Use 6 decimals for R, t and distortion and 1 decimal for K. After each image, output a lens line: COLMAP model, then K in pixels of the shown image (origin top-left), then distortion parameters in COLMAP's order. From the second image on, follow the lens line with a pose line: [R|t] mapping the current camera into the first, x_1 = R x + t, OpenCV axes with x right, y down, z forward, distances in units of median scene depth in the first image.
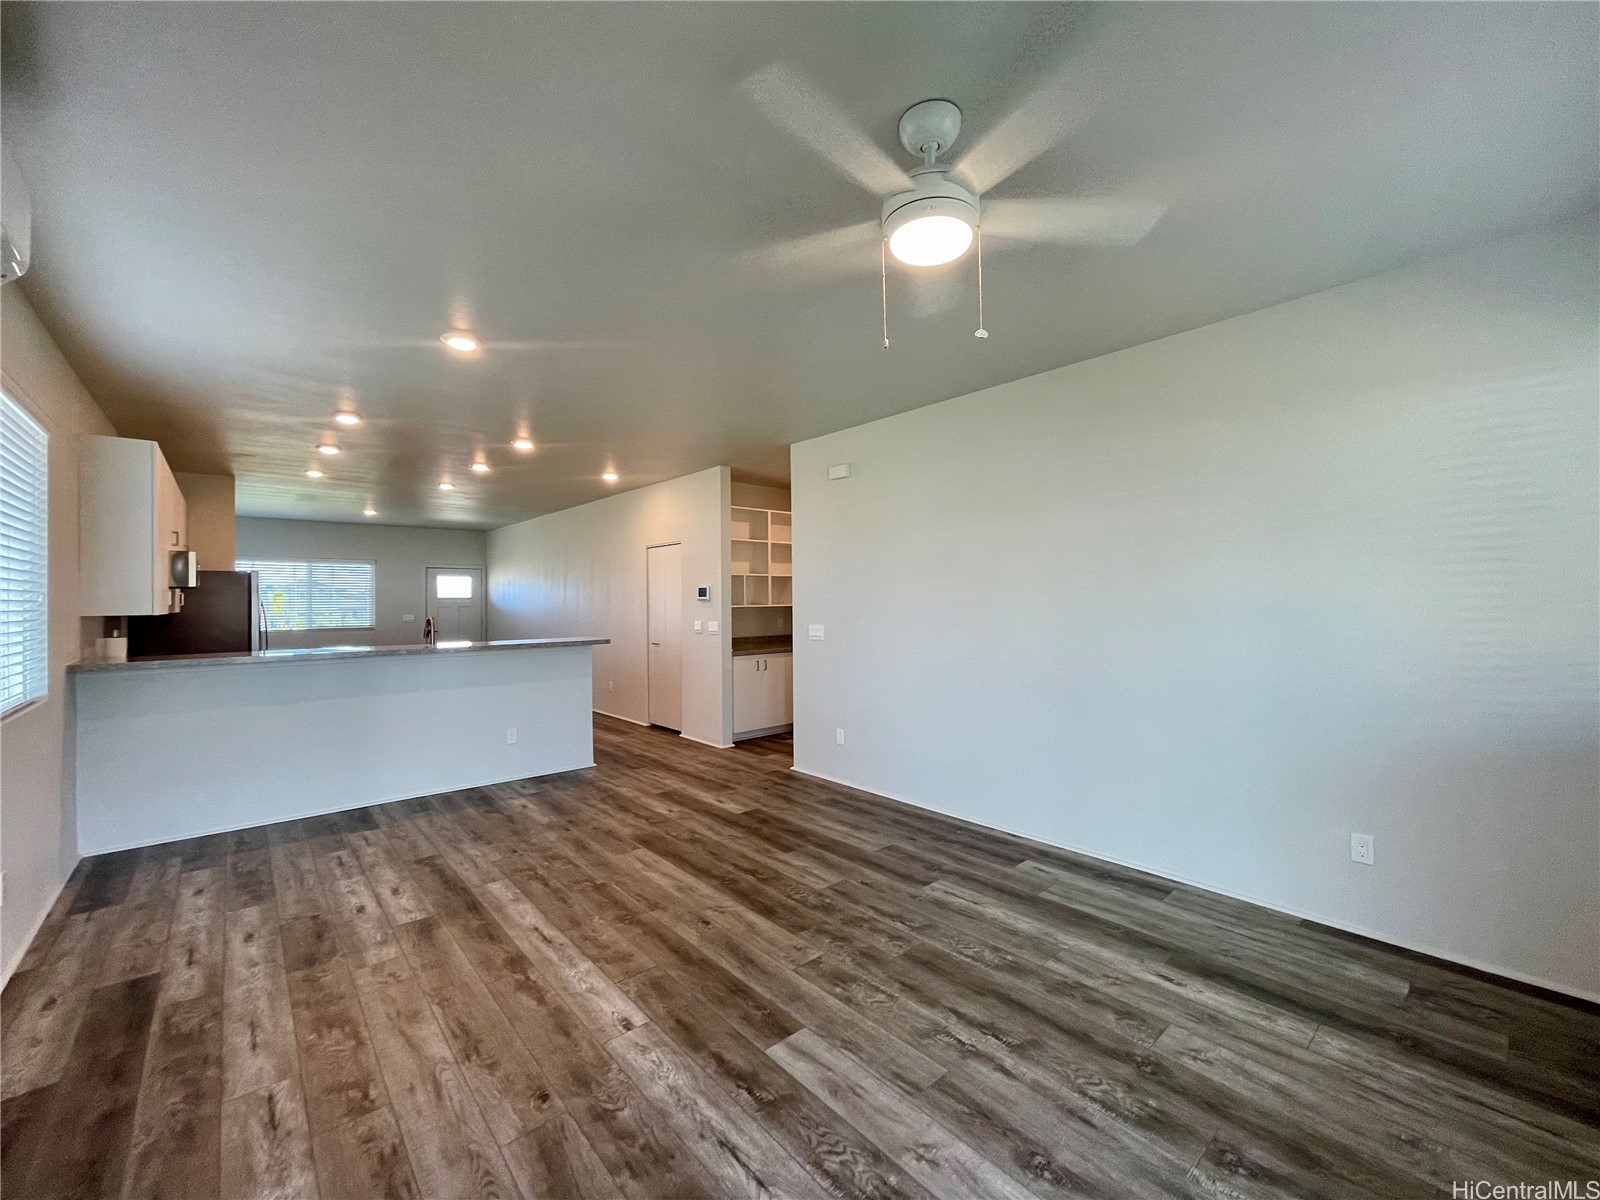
lens RADIAL K [[644.5, 0, 796.9], [0, 644.5, 600.4], [0, 0, 1]] dist [-0.007005, 0.002697]
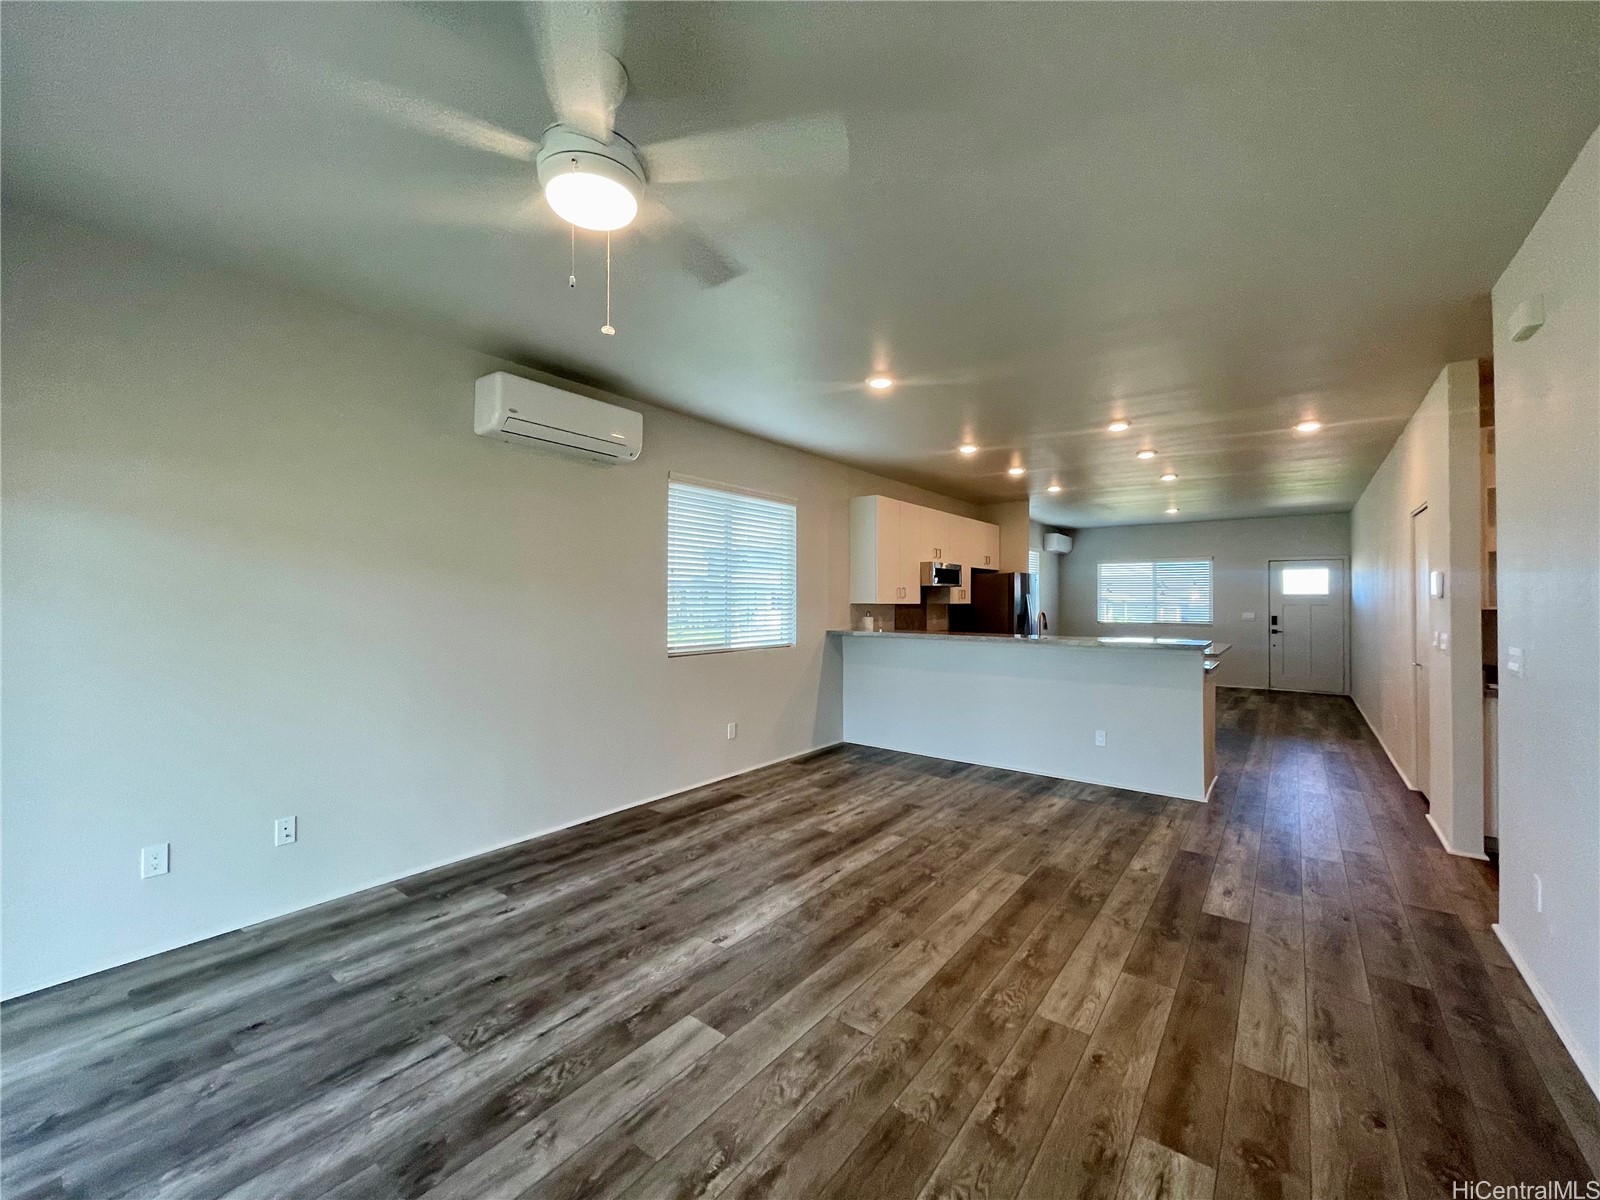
lens RADIAL K [[644.5, 0, 800.8], [0, 644.5, 593.1], [0, 0, 1]] dist [-0.007005, 0.002697]
pose [[0.195211, -0.003110, -0.980756, 0.644578], [-0.005124, 0.999978, -0.004191, 0.005248], [0.980748, 0.005844, 0.195191, 0.606815]]
